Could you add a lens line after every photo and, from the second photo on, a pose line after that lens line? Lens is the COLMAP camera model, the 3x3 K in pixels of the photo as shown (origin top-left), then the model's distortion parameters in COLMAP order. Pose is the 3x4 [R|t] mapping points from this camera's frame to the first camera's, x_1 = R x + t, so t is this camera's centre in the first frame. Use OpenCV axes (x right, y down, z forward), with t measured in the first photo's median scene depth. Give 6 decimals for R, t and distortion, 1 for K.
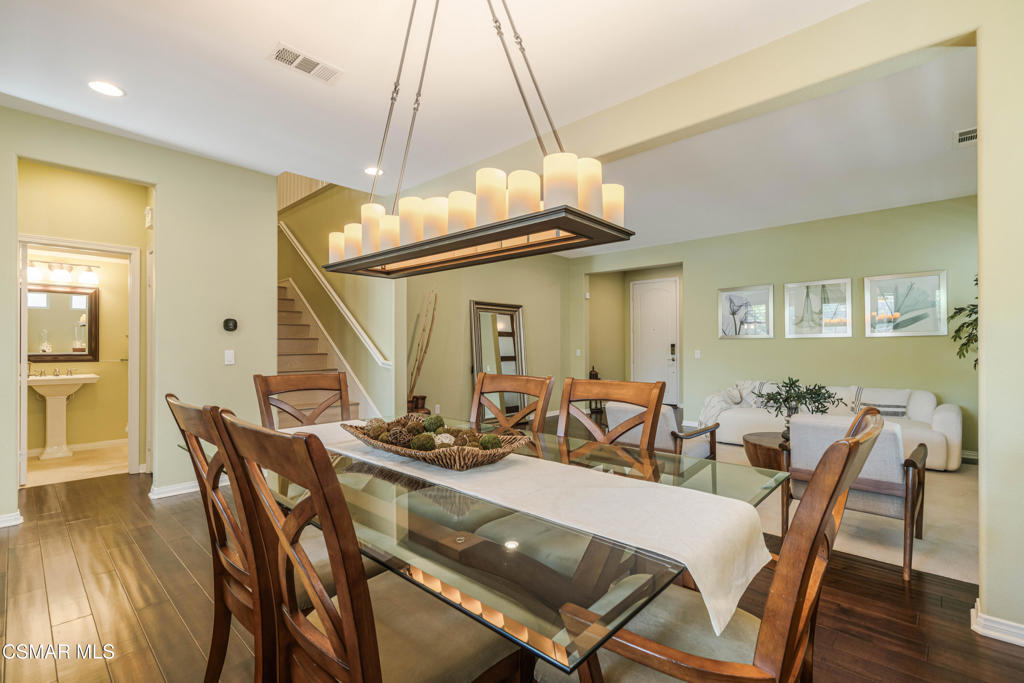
lens RADIAL K [[465.5, 0, 514.2], [0, 465.5, 344.5], [0, 0, 1]] dist [-0.002602, 0.000173]
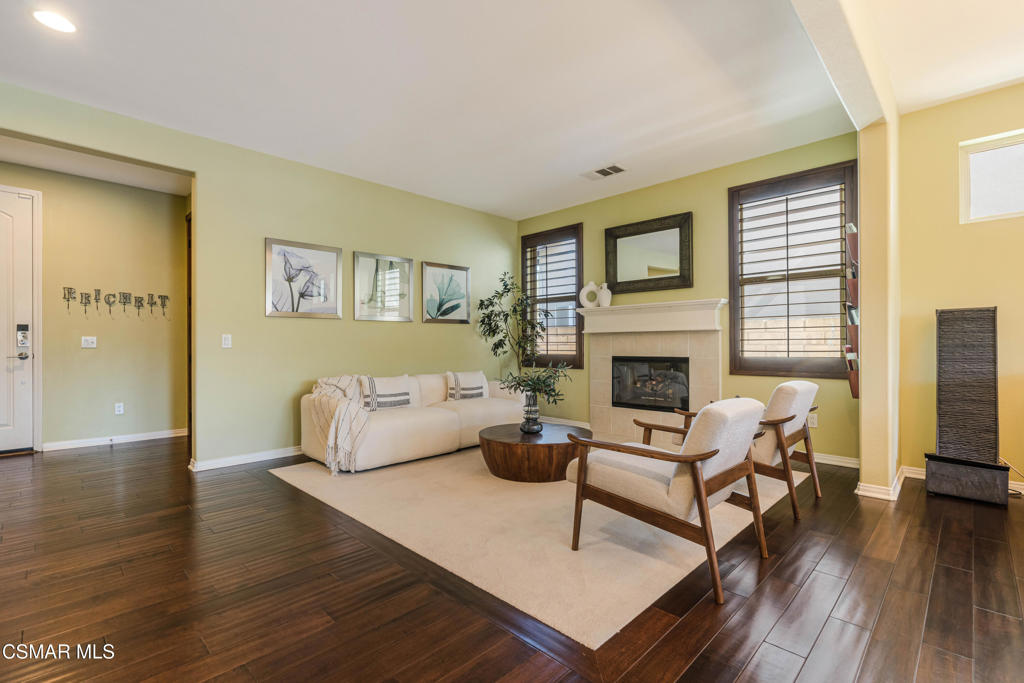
lens RADIAL K [[465.5, 0, 514.2], [0, 465.5, 344.5], [0, 0, 1]] dist [-0.002602, 0.000173]
pose [[0.043649, 0.000550, 0.999047, -0.180191], [-0.004550, 0.999990, -0.000351, 0.025074], [-0.999037, -0.004530, 0.043651, 0.655833]]
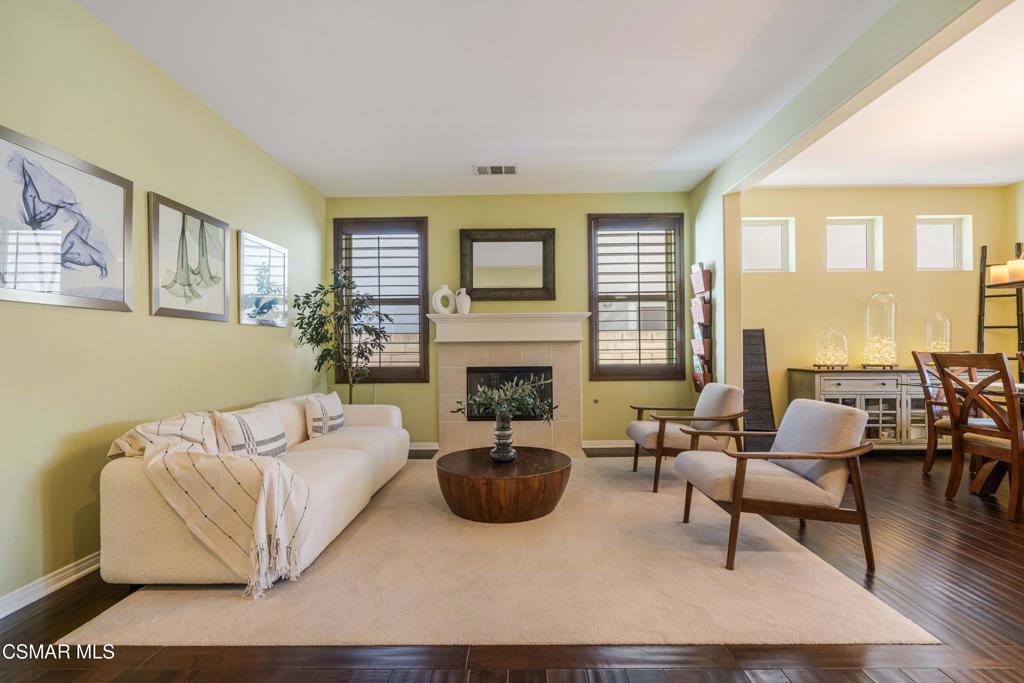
lens RADIAL K [[465.0, 0, 515.9], [0, 465.0, 353.1], [0, 0, 1]] dist [-0.003804, -0.000098]
pose [[-0.659796, 0.002084, 0.751441, 0.024997], [0.002809, 0.999996, -0.000307, 0.021901], [-0.751439, 0.001908, -0.659800, 0.970684]]
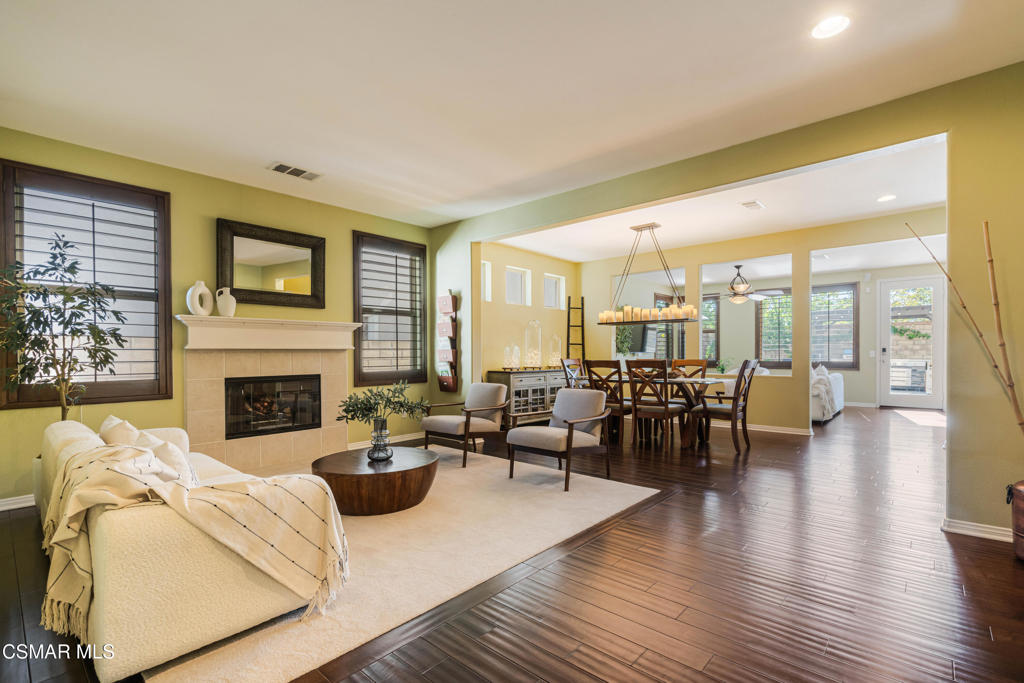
lens RADIAL K [[470.1, 0, 516.0], [0, 470.1, 357.5], [0, 0, 1]] dist [0.000647, 0.000439]
pose [[-0.999983, 0.004941, -0.003001, 0.243154], [0.004936, 0.999987, 0.001490, 0.016211], [0.003009, 0.001475, -0.999994, 1.205290]]
